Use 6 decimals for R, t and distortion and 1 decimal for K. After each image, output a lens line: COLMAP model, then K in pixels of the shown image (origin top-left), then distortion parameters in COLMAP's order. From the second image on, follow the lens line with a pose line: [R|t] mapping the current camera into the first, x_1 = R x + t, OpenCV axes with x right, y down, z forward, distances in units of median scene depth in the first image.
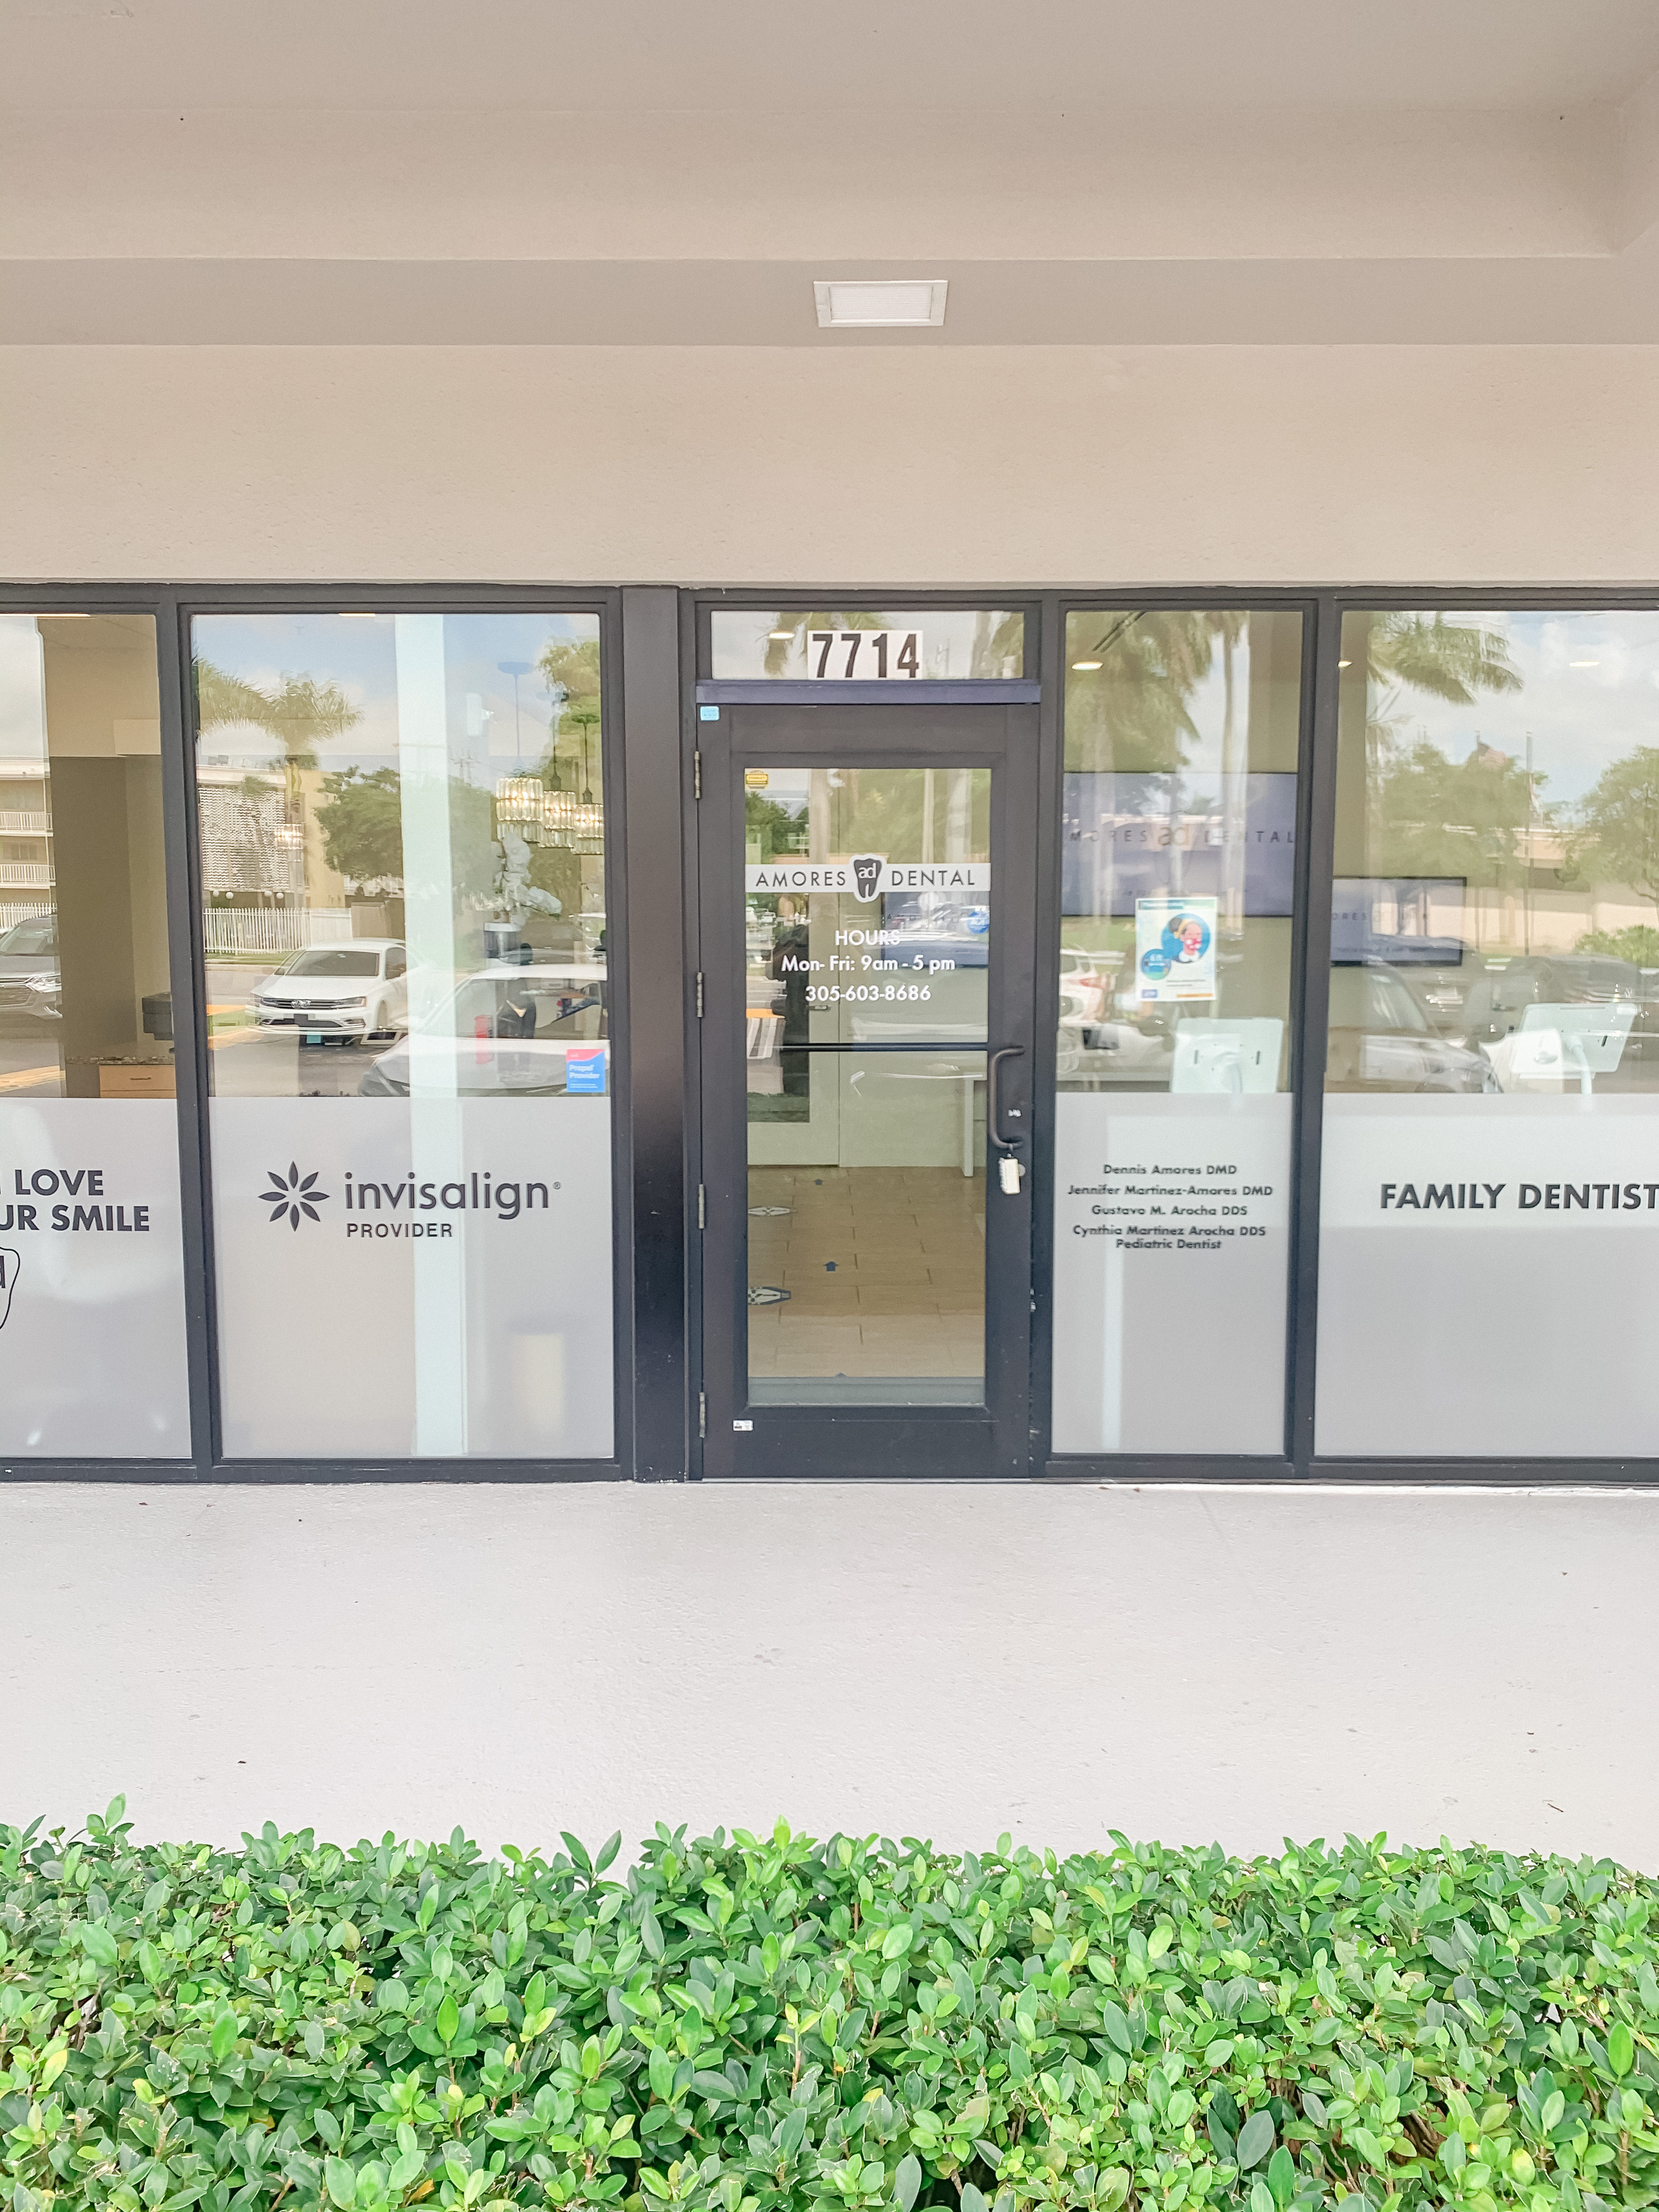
lens RADIAL K [[1696.7, 0, 826.9], [0, 1696.7, 1100.4], [0, 0, 1]] dist [-0.003463, -0.001266]
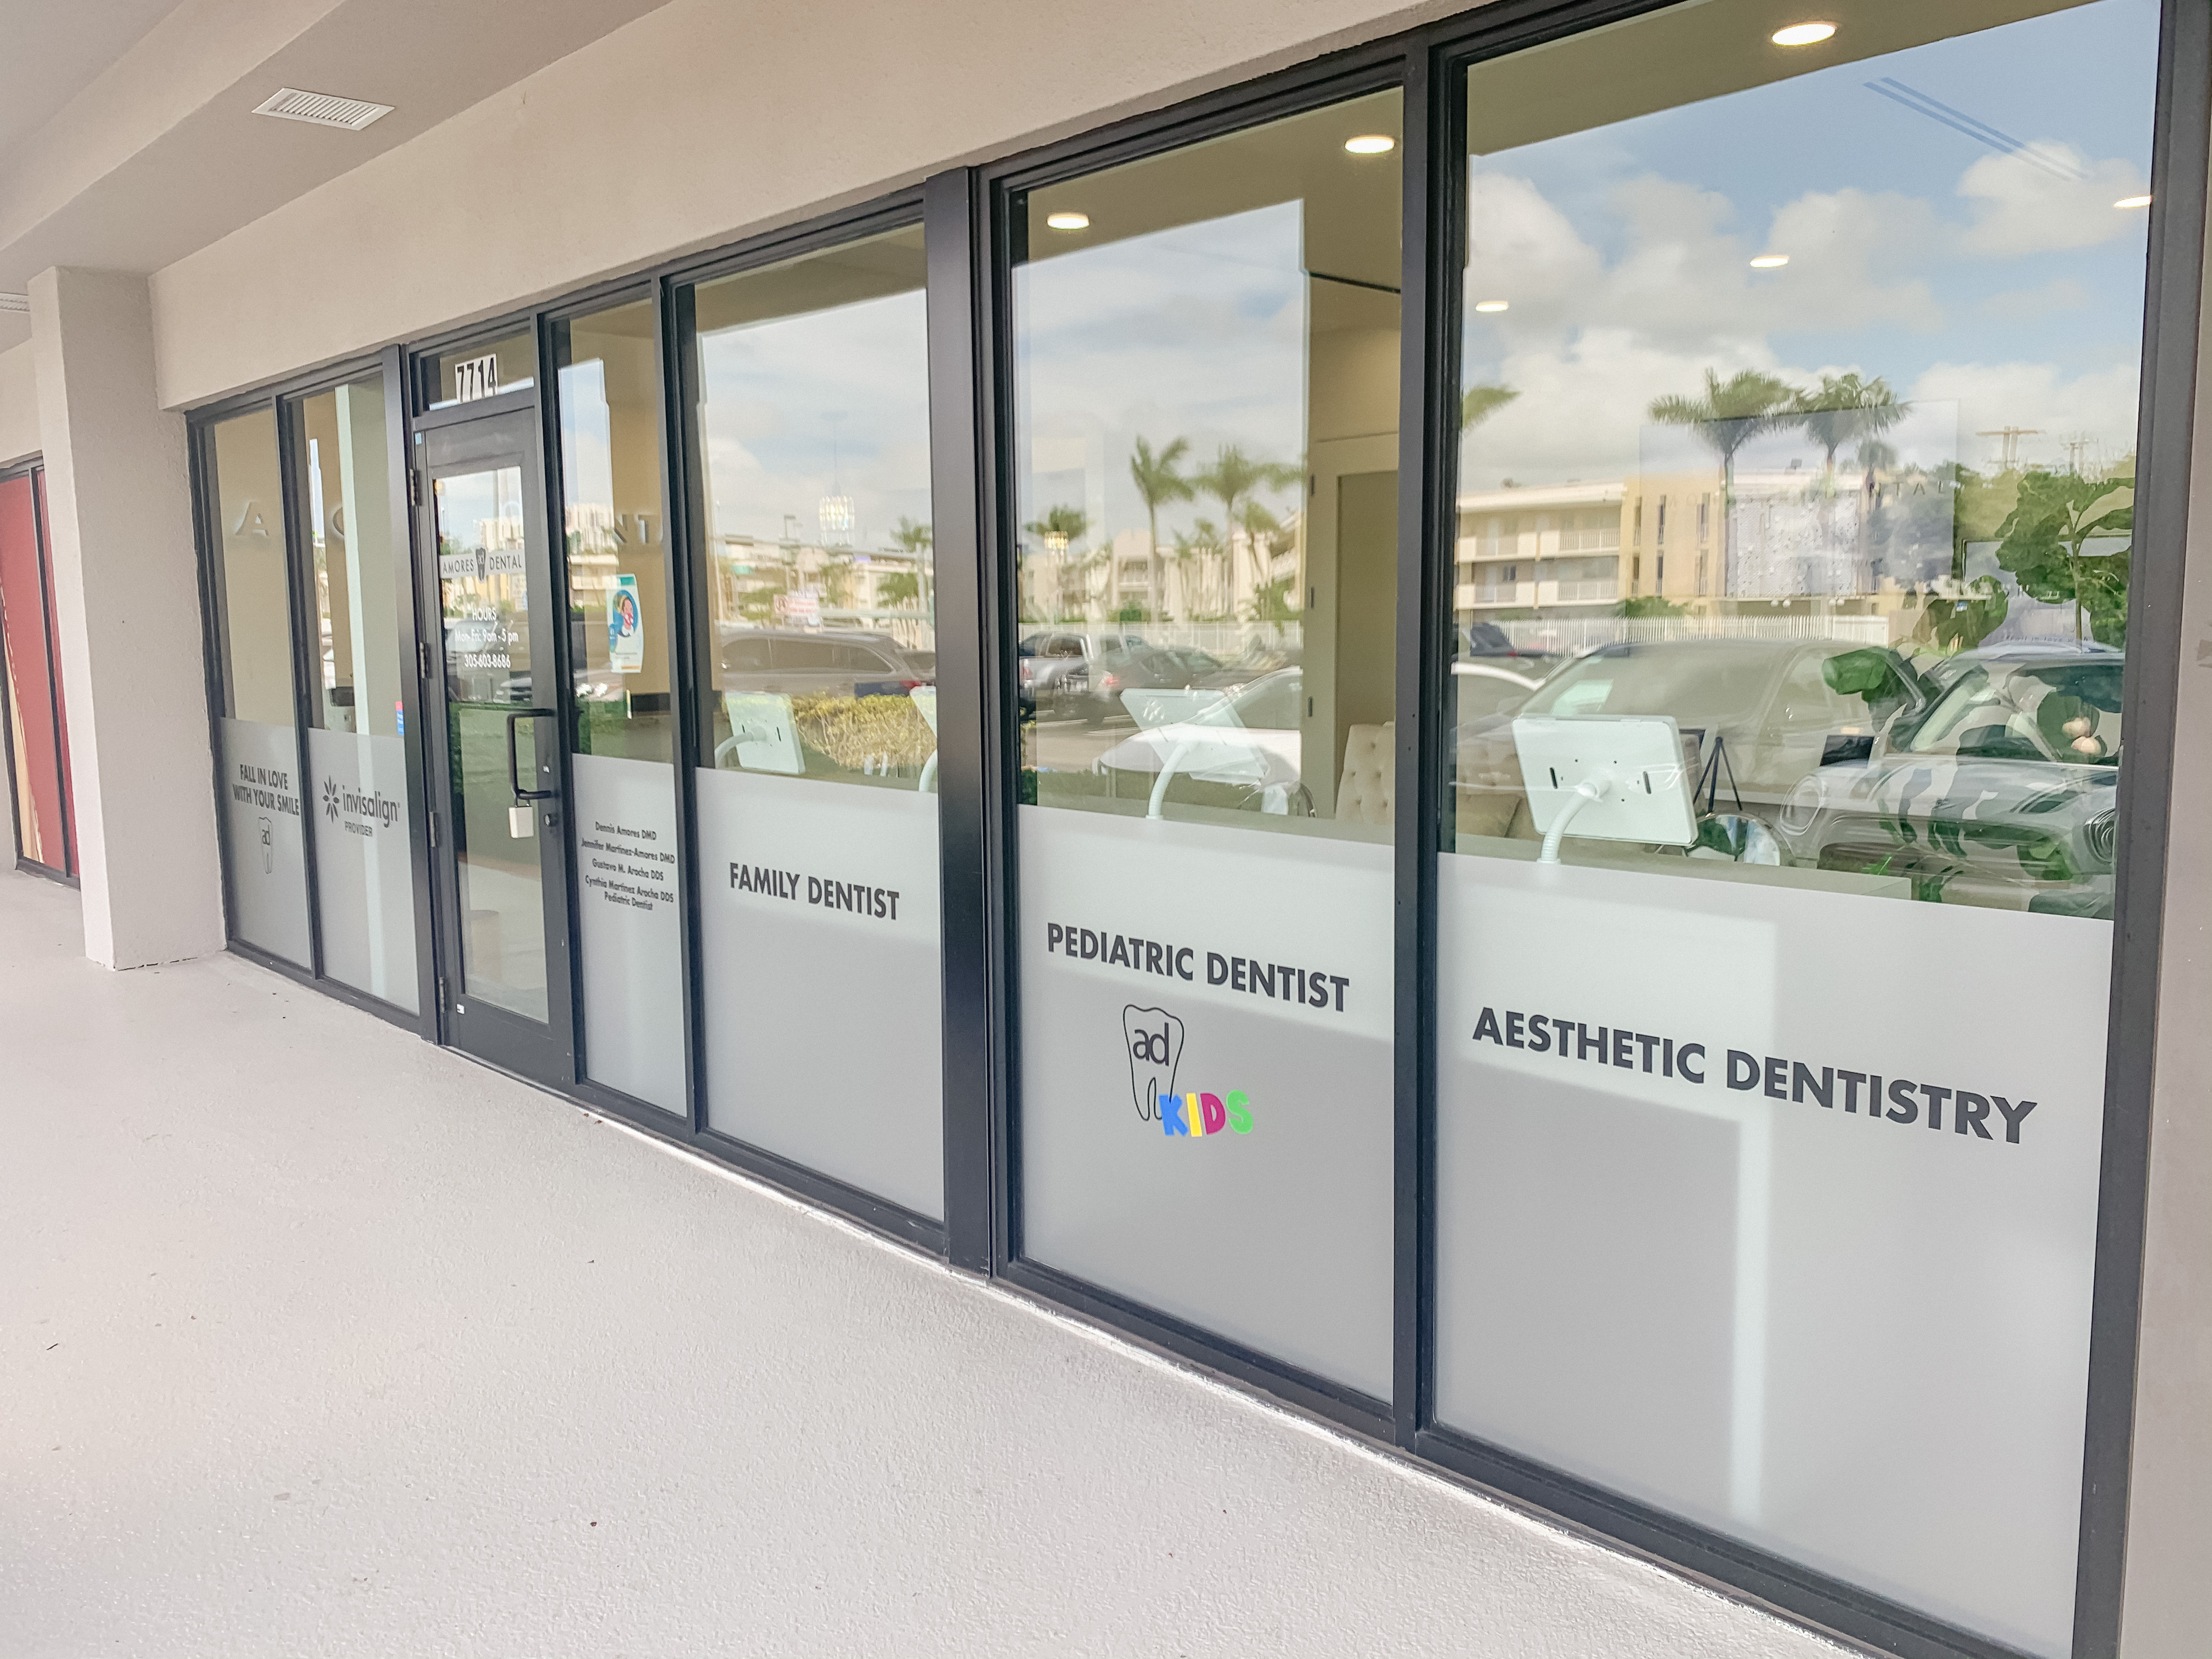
lens RADIAL K [[1696.7, 0, 1103.3], [0, 1696.7, 831.0], [0, 0, 1]] dist [-0.003463, -0.001266]
pose [[0.702465, 0.079470, -0.707268, 1.168478], [-0.071293, 0.996605, 0.041172, -0.024409], [0.708139, 0.021501, 0.705746, 0.460100]]
